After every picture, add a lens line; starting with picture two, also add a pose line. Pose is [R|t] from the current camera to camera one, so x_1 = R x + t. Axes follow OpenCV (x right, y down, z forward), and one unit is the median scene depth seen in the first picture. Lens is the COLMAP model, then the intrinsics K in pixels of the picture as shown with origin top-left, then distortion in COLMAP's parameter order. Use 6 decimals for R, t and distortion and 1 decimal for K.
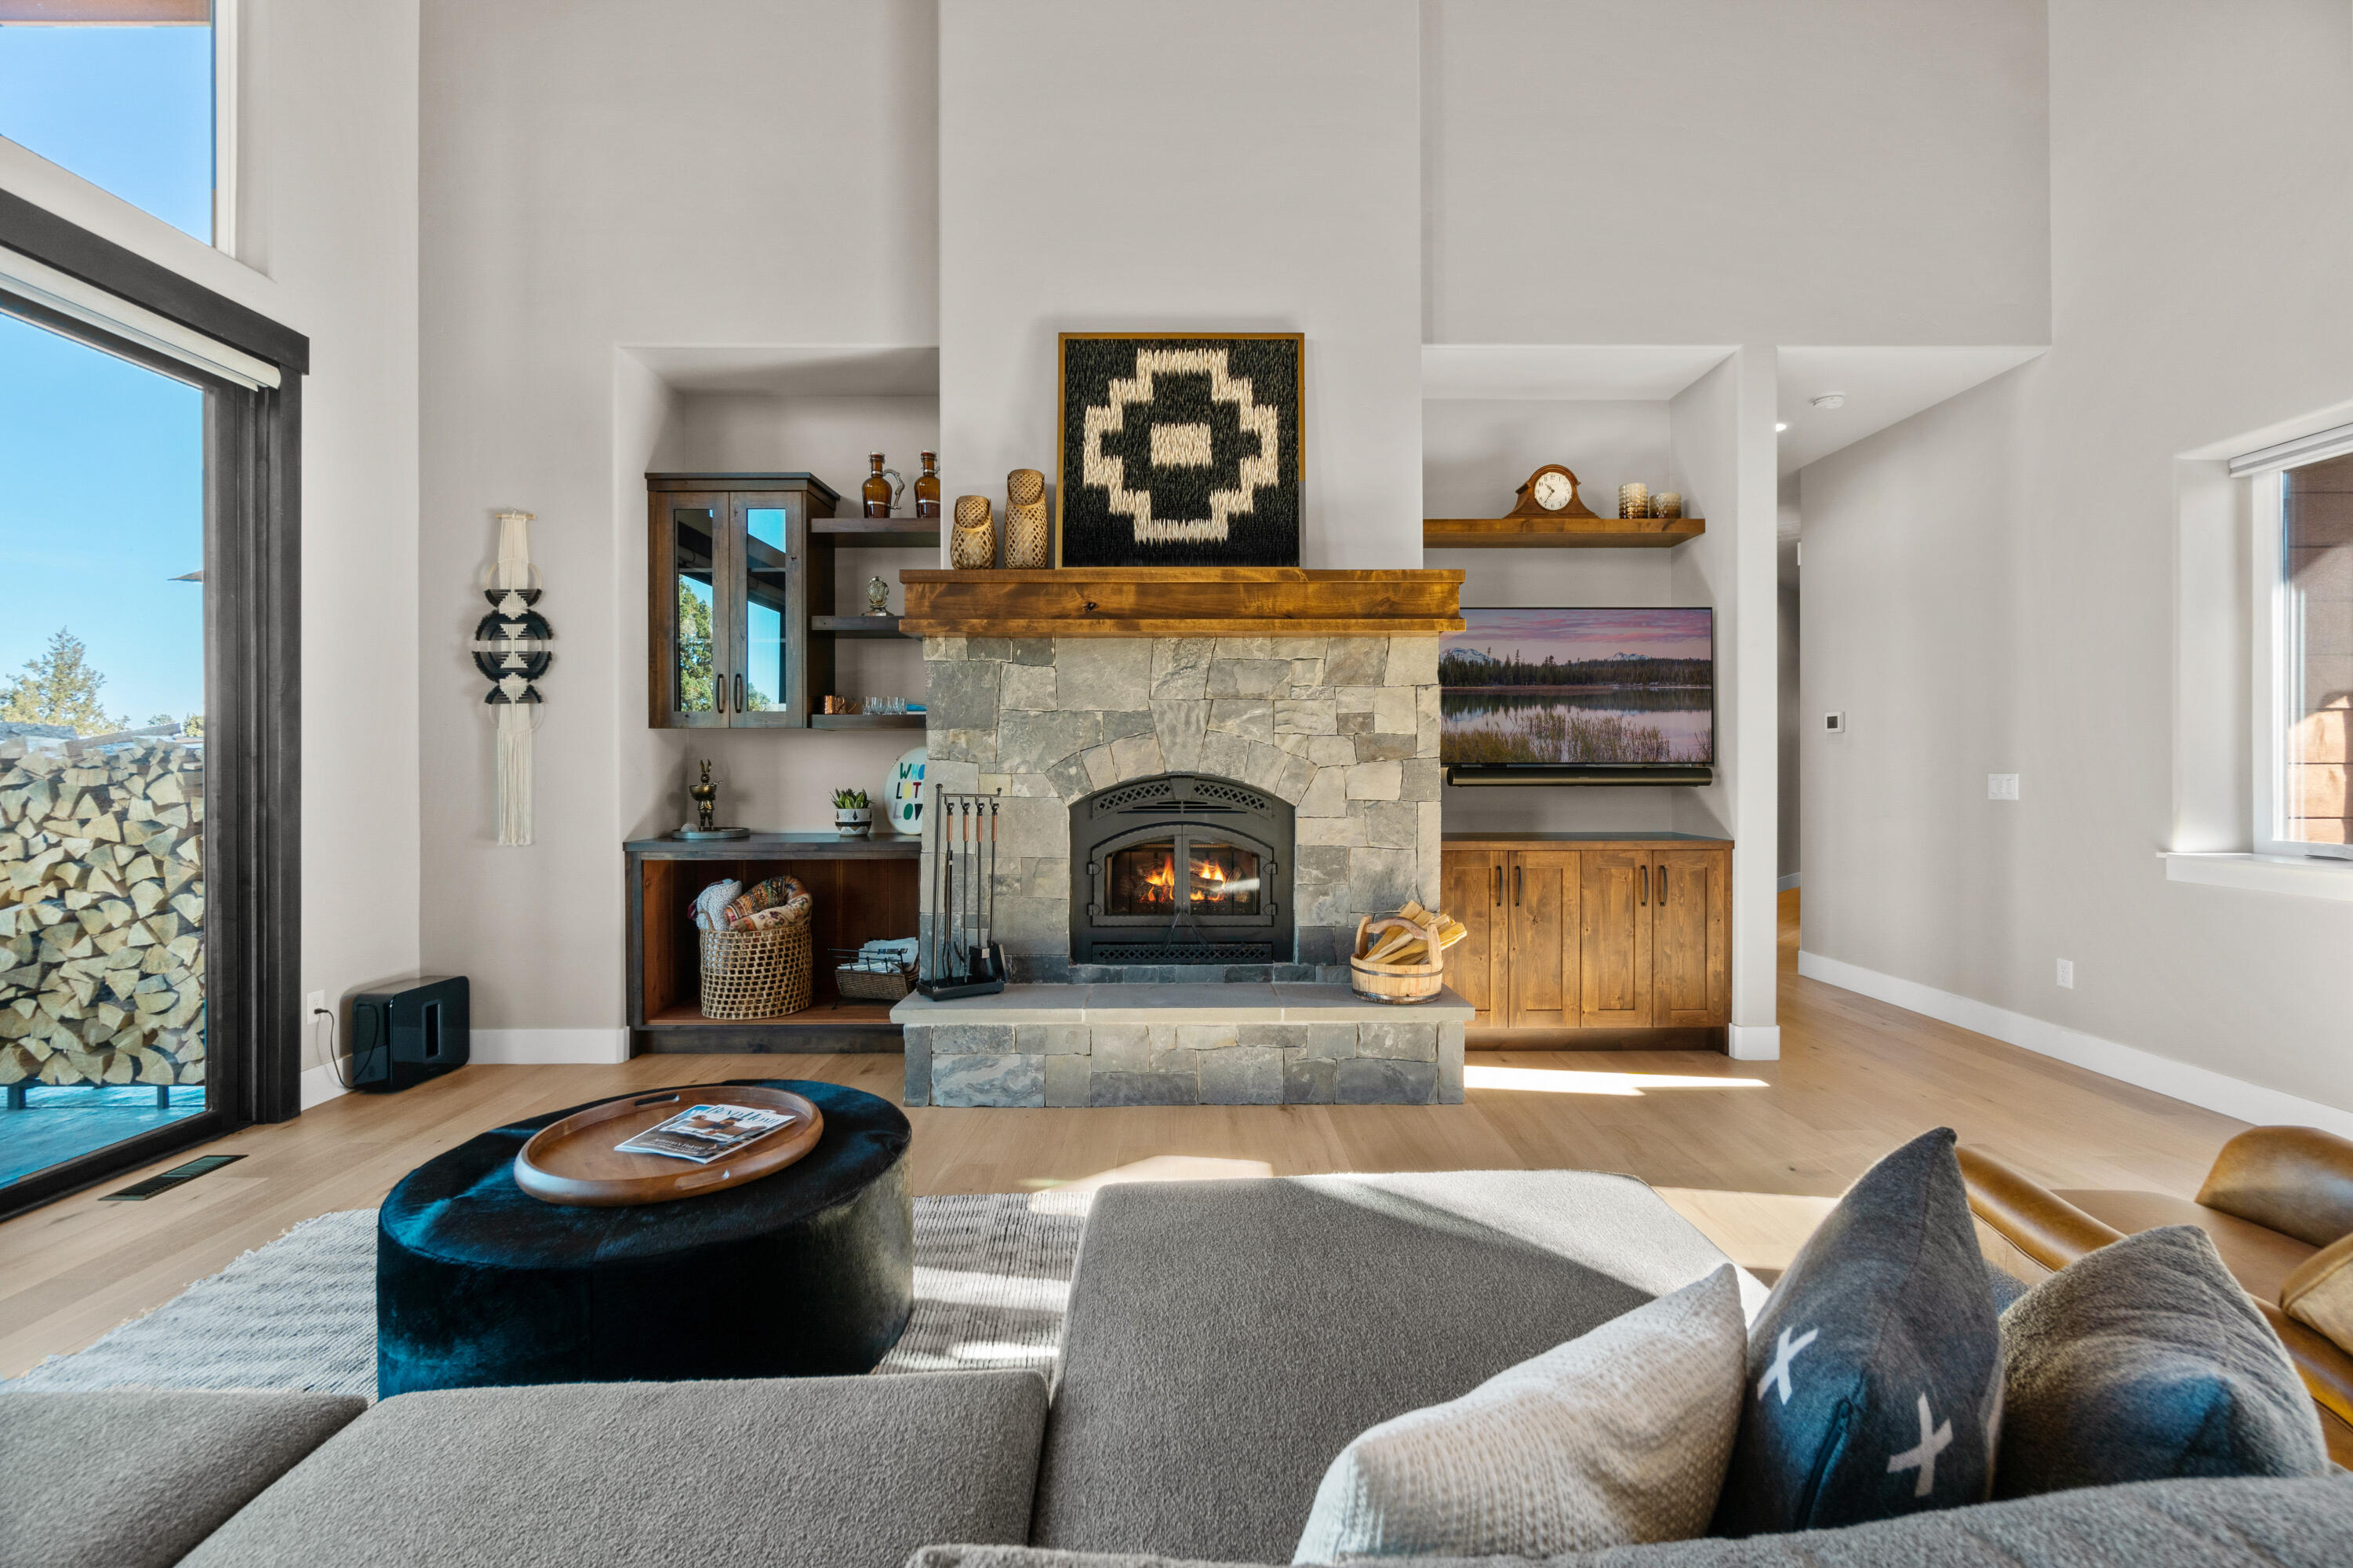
lens RADIAL K [[1015.0, 0, 1175.2], [0, 1015.0, 767.5], [0, 0, 1]] dist [-0.000552, 0.000368]
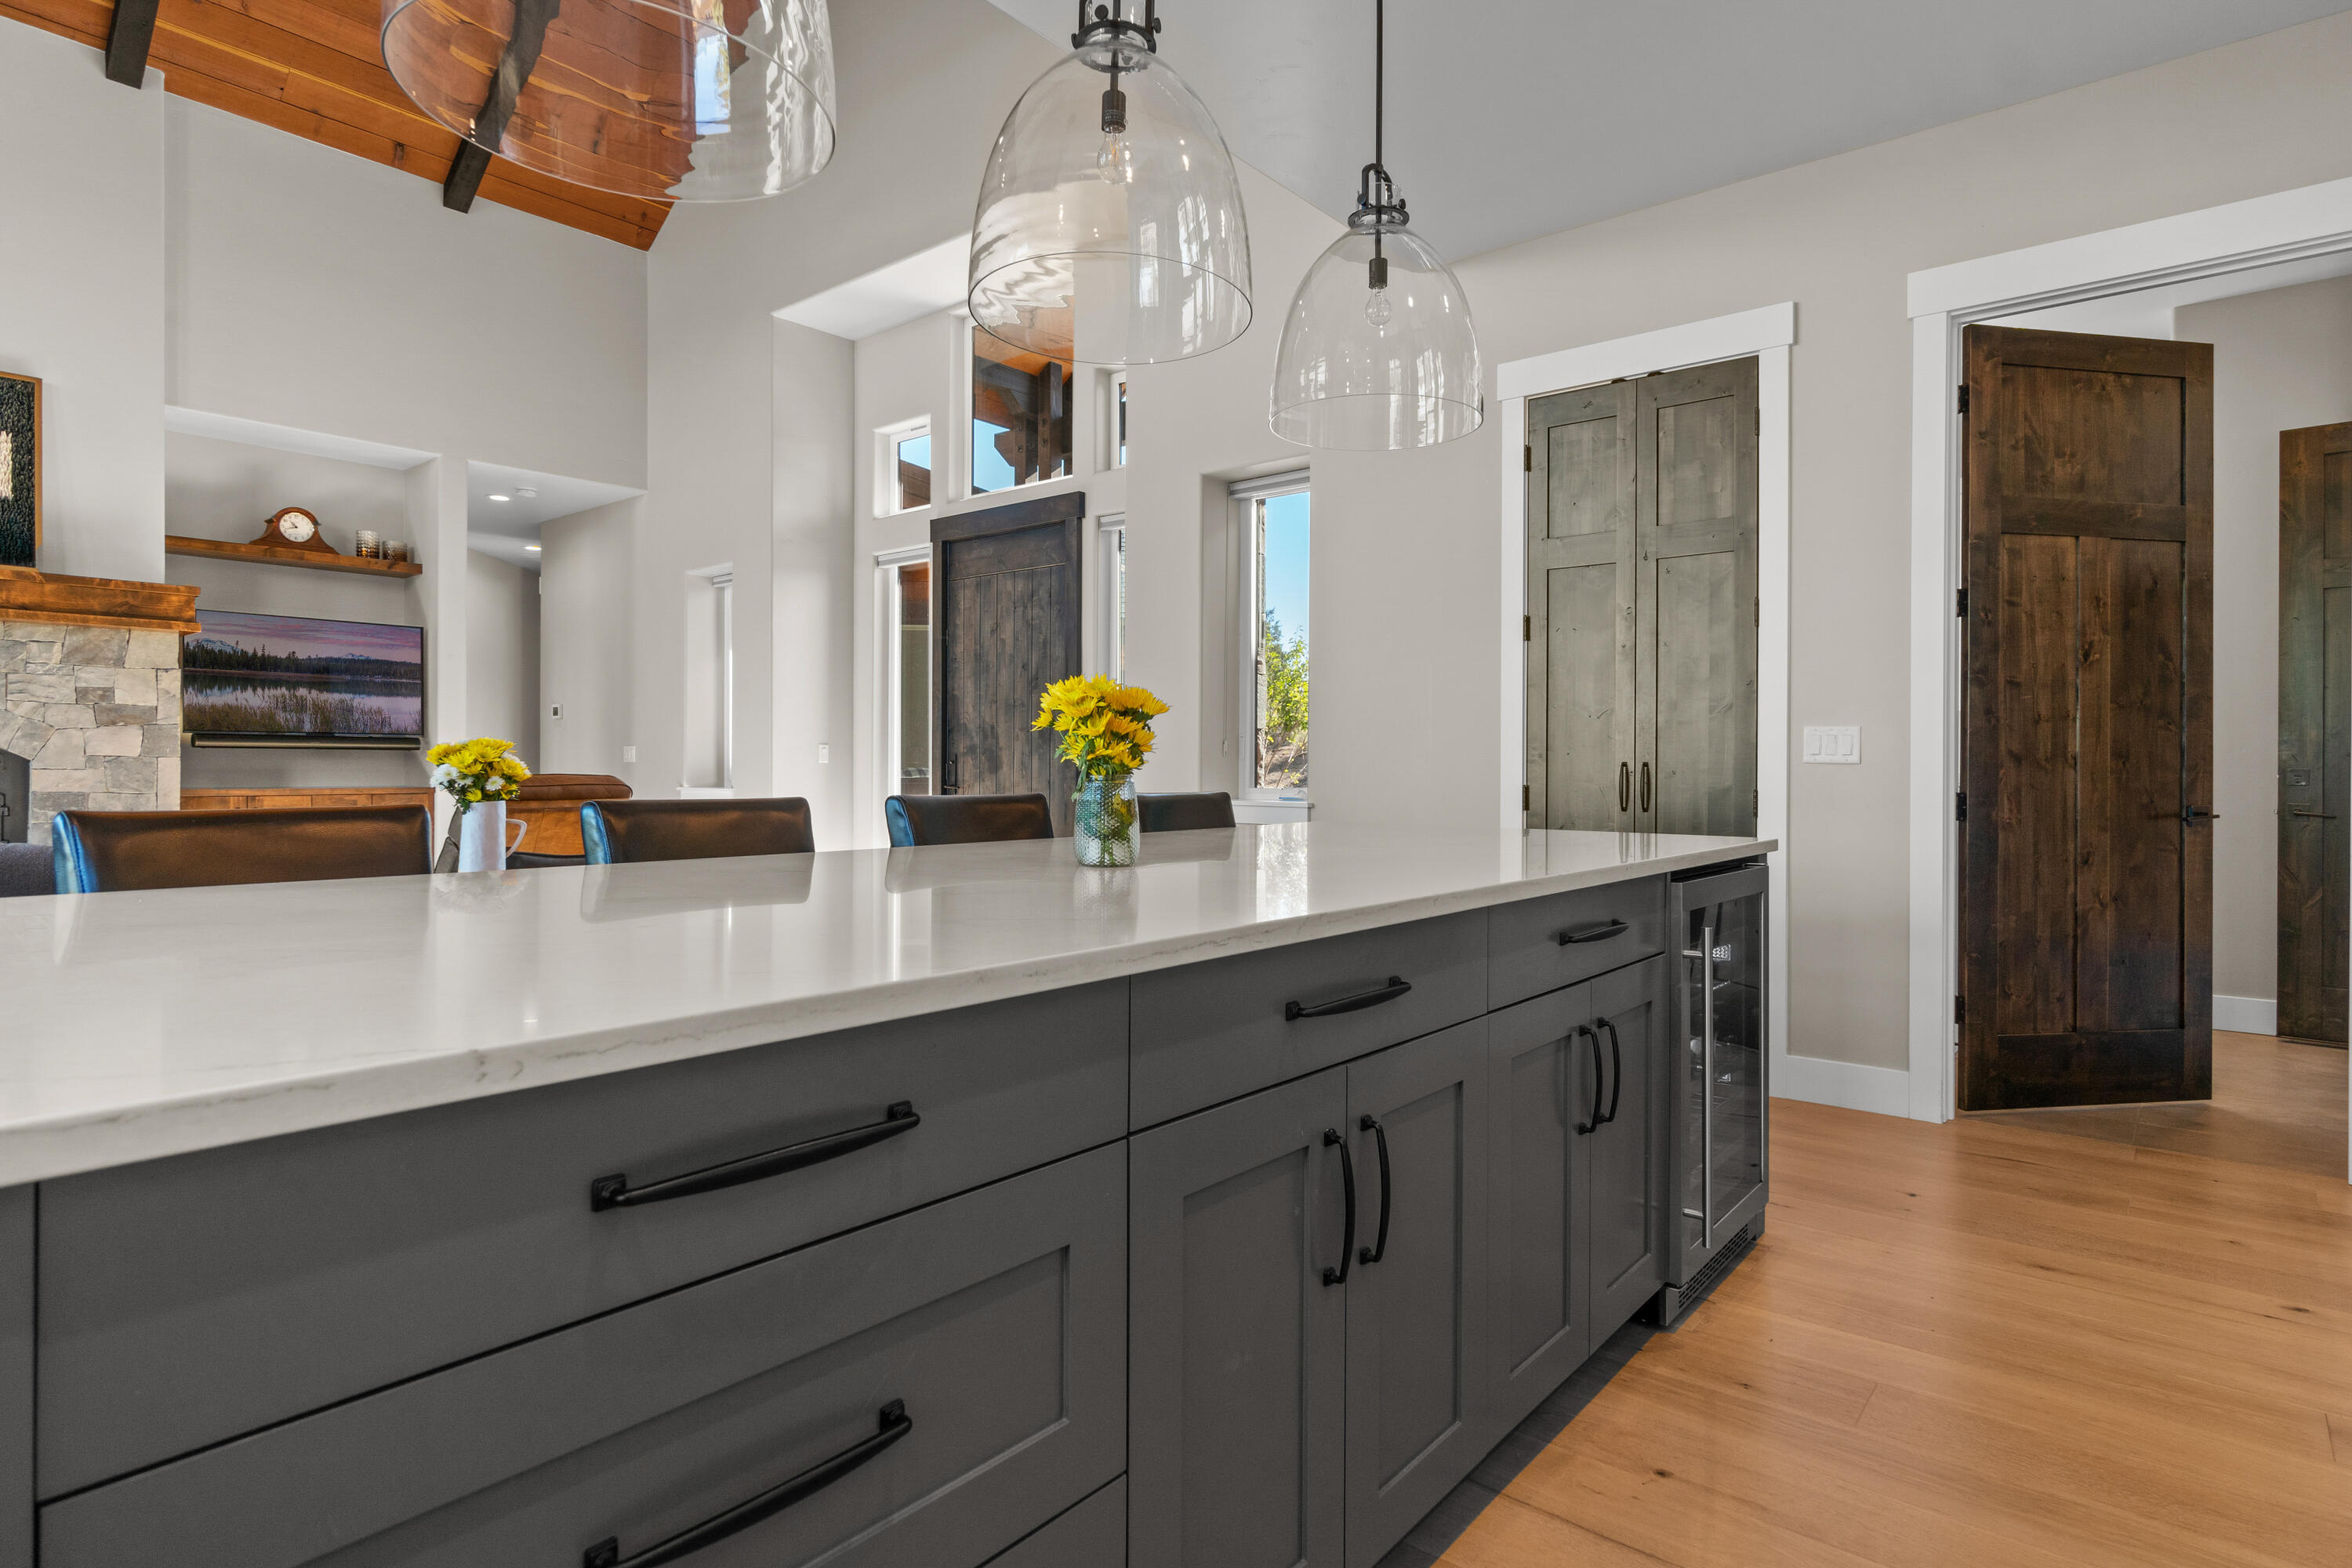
lens RADIAL K [[1238.5, 0, 1229.3], [0, 1238.5, 766.5], [0, 0, 1]] dist [-0.002567, -0.001546]
pose [[0.621389, 0.002162, 0.783499, -0.150889], [-0.000973, 0.999998, -0.001988, 0.047505], [-0.783501, 0.000473, 0.621390, -1.074692]]
